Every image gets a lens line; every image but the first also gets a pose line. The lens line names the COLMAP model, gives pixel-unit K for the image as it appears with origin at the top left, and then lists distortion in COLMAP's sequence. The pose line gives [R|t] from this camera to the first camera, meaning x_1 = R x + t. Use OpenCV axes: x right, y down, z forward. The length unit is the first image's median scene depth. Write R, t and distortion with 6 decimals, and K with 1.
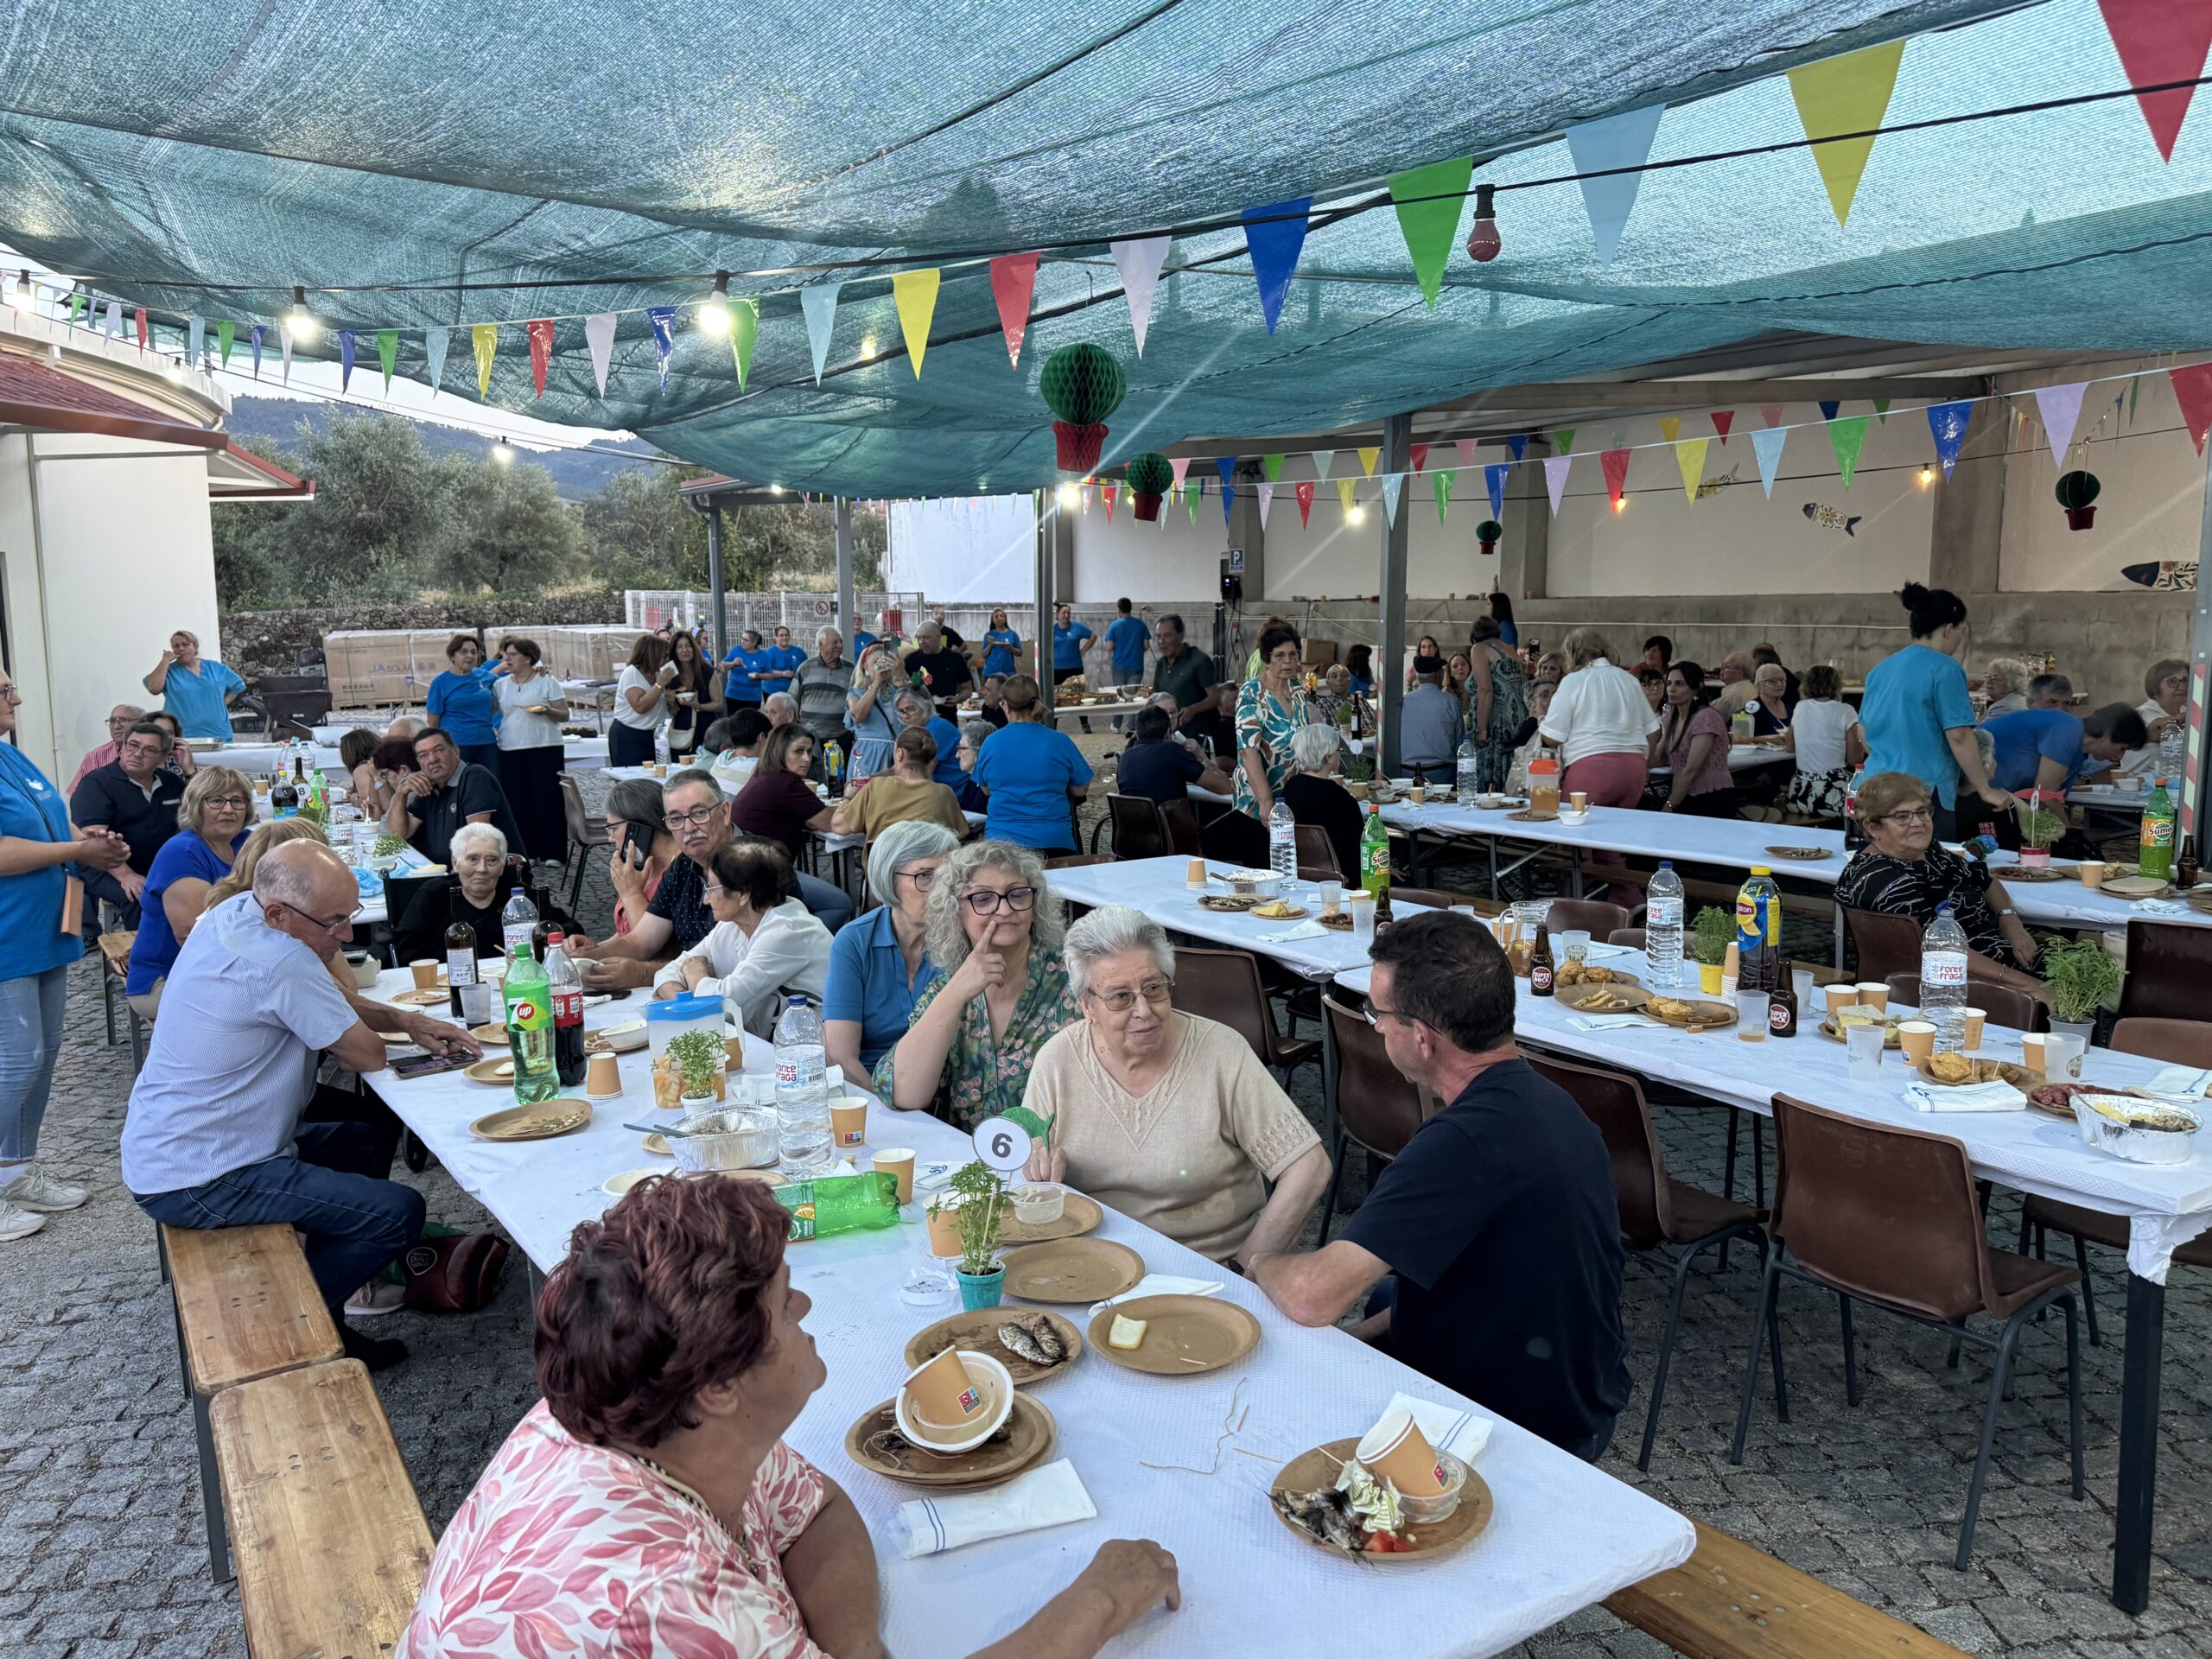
lens RADIAL K [[1726.3, 0, 1106.0], [0, 1726.3, 829.5], [0, 0, 1]] dist [0.000755, -0.005502]
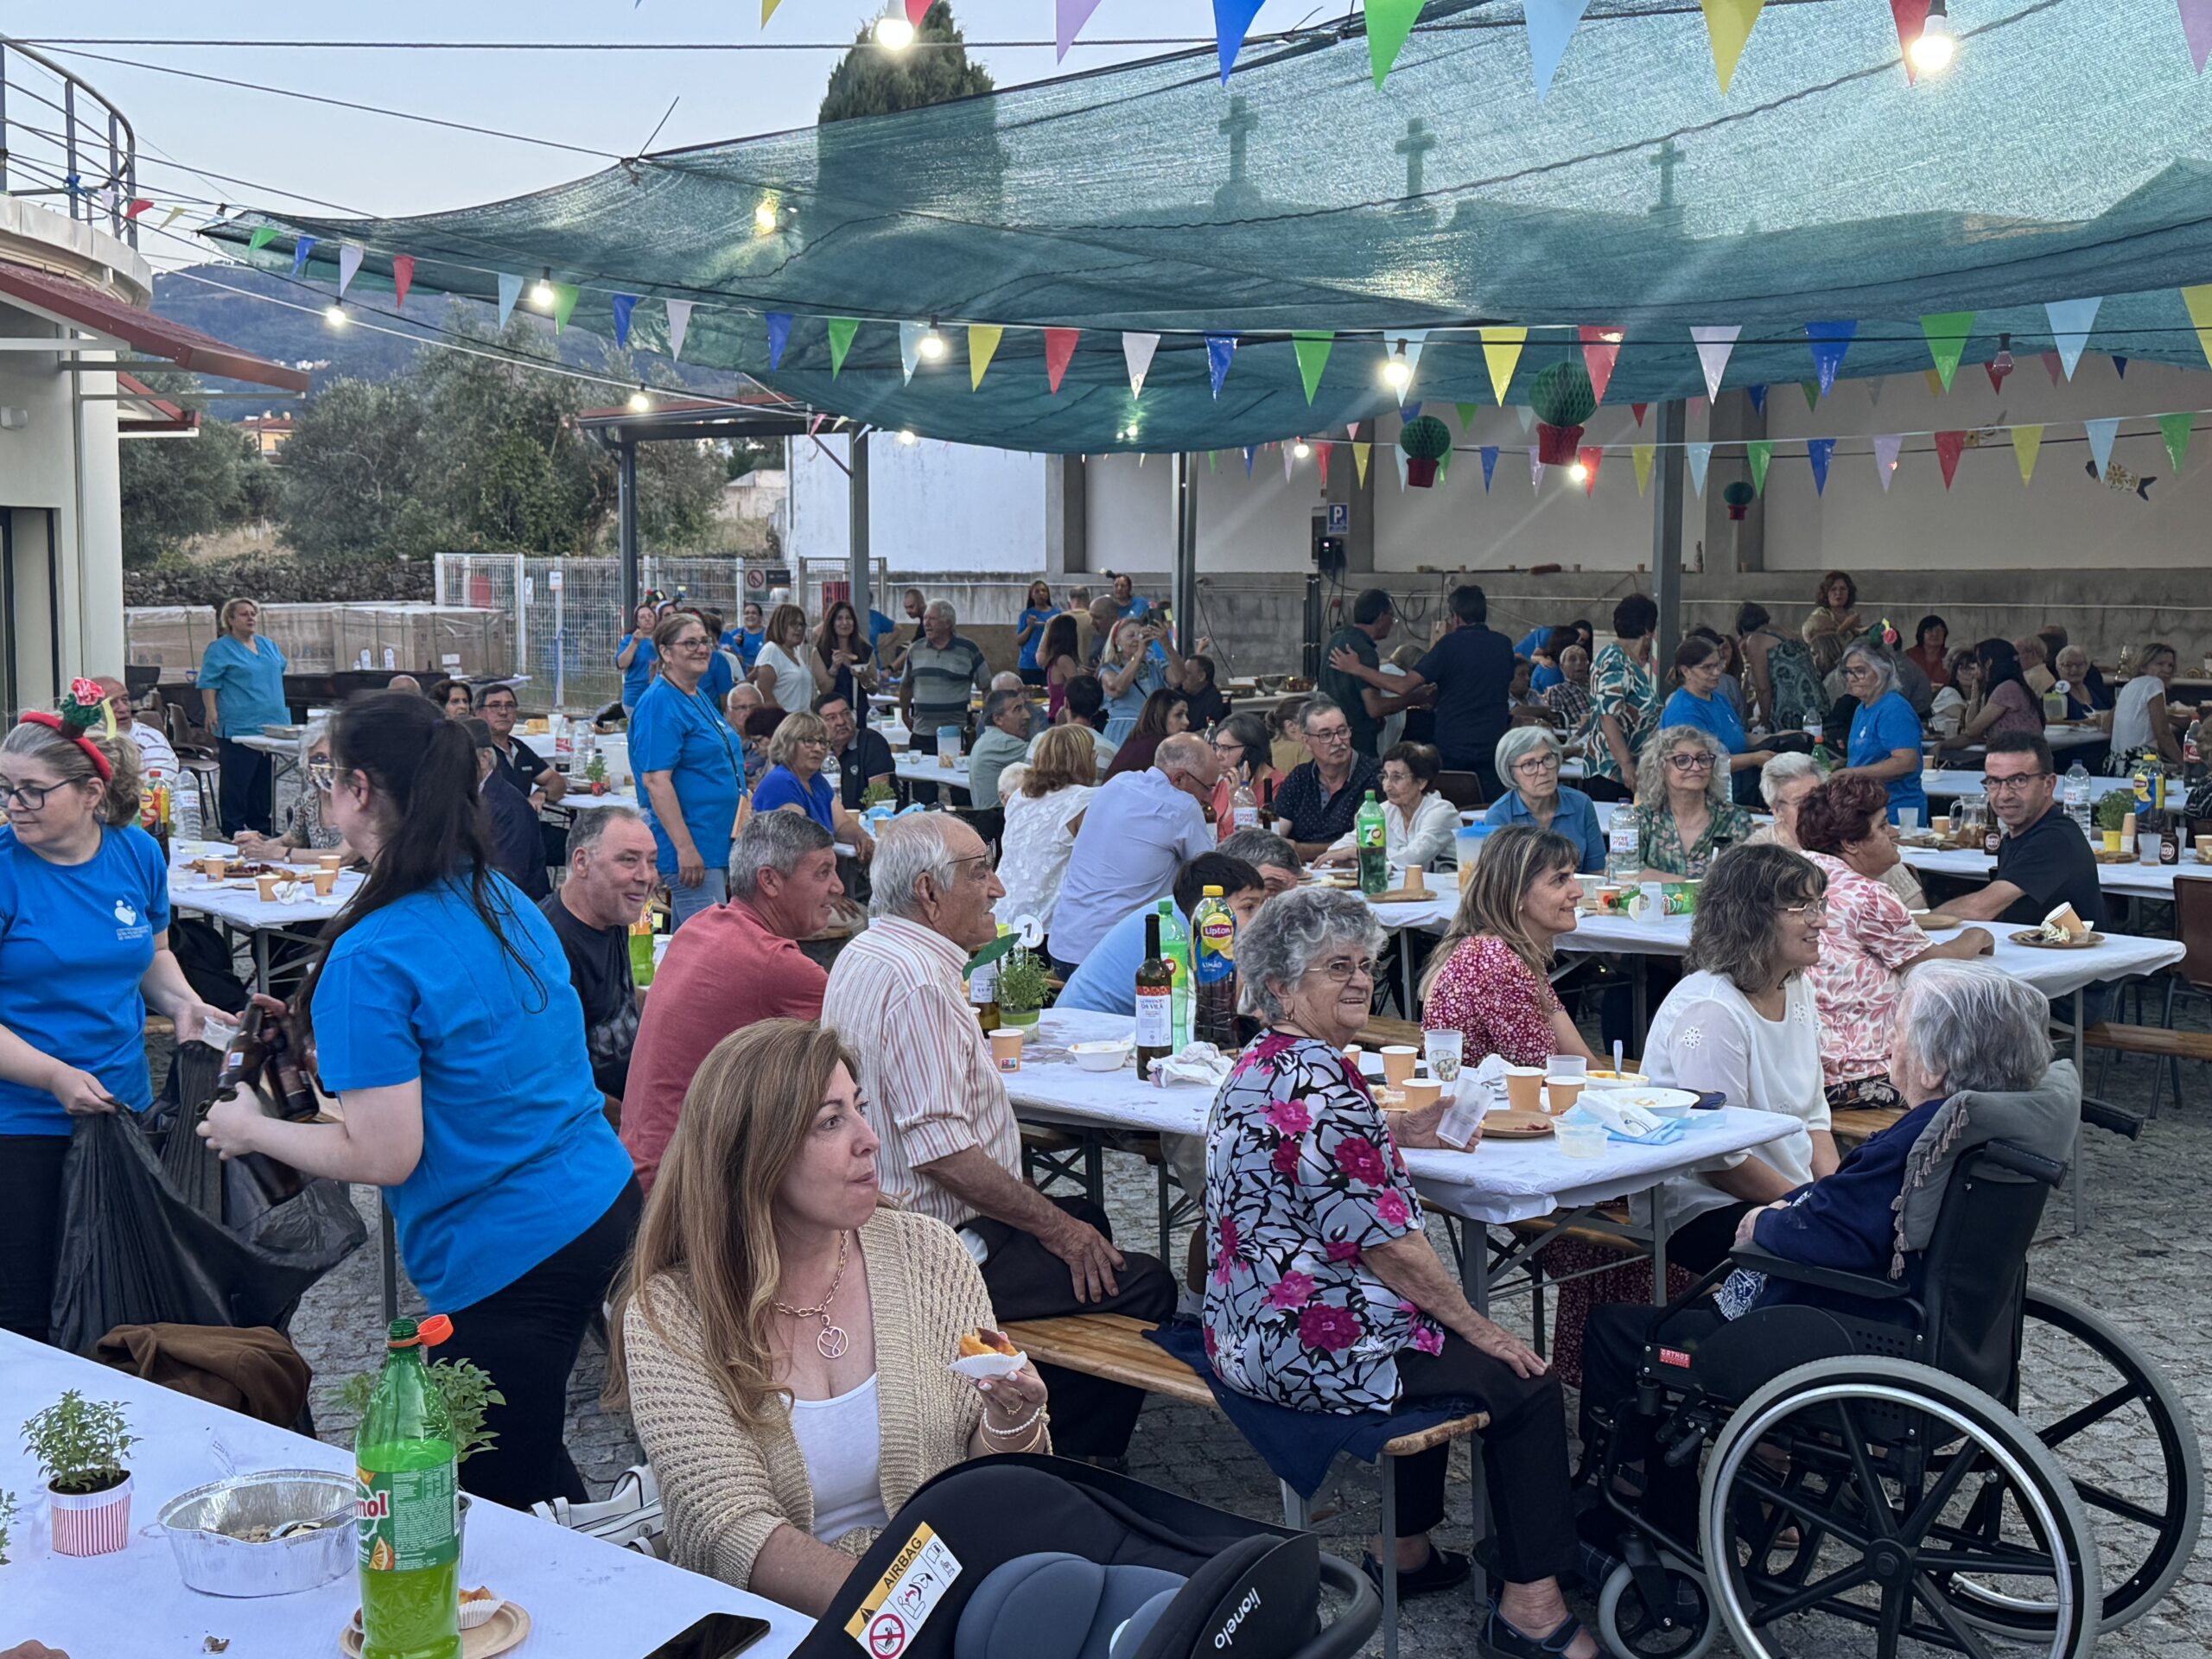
lens RADIAL K [[2822.2, 0, 1106.0], [0, 2822.2, 829.5], [0, 0, 1]] dist [-0.169536, 0.808908]
pose [[0.997885, -0.000489, 0.064997, -0.145193], [0.003080, 0.999204, -0.039775, 0.038730], [-0.064926, 0.039891, 0.997092, -0.288421]]
